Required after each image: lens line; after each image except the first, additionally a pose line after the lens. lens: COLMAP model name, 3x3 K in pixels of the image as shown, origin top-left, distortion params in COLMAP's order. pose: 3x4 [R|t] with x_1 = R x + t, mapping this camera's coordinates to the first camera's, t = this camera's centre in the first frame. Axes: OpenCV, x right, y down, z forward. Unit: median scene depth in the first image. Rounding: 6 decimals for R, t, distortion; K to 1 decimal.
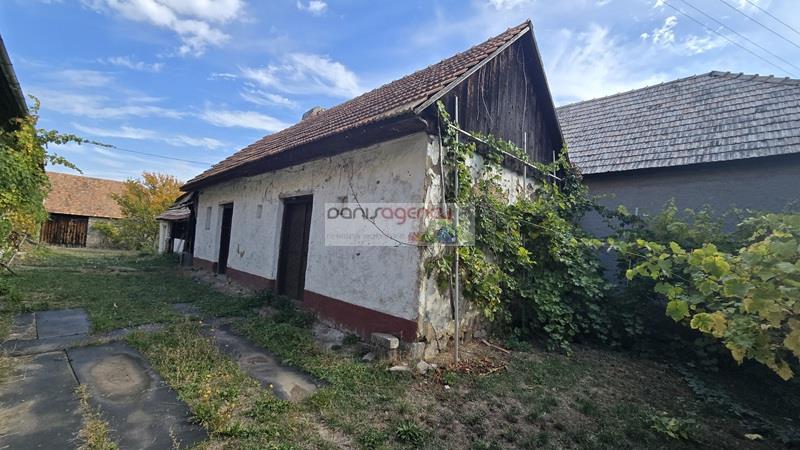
lens RADIAL K [[329.0, 0, 401.9], [0, 329.0, 230.3], [0, 0, 1]] dist [-0.004654, 0.001315]
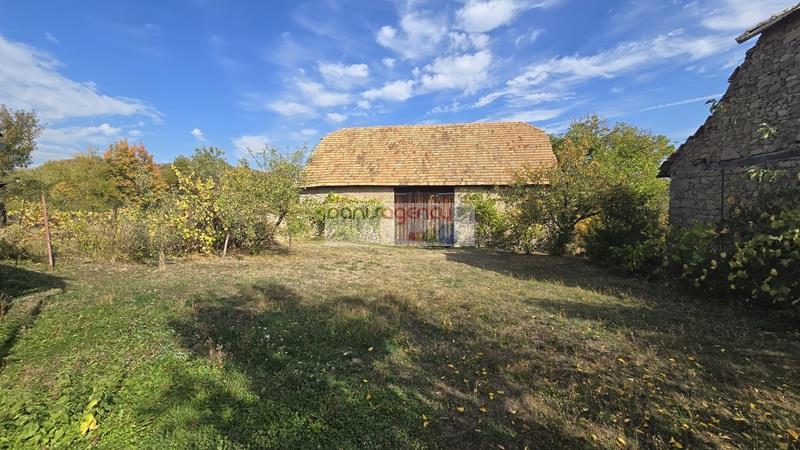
lens RADIAL K [[329.0, 0, 400.6], [0, 329.0, 225.6], [0, 0, 1]] dist [-0.004654, 0.001315]
pose [[0.601625, -0.032039, -0.798136, -0.585904], [0.086428, 0.995940, 0.025169, -0.001224], [0.794089, -0.084124, 0.601952, 0.607895]]
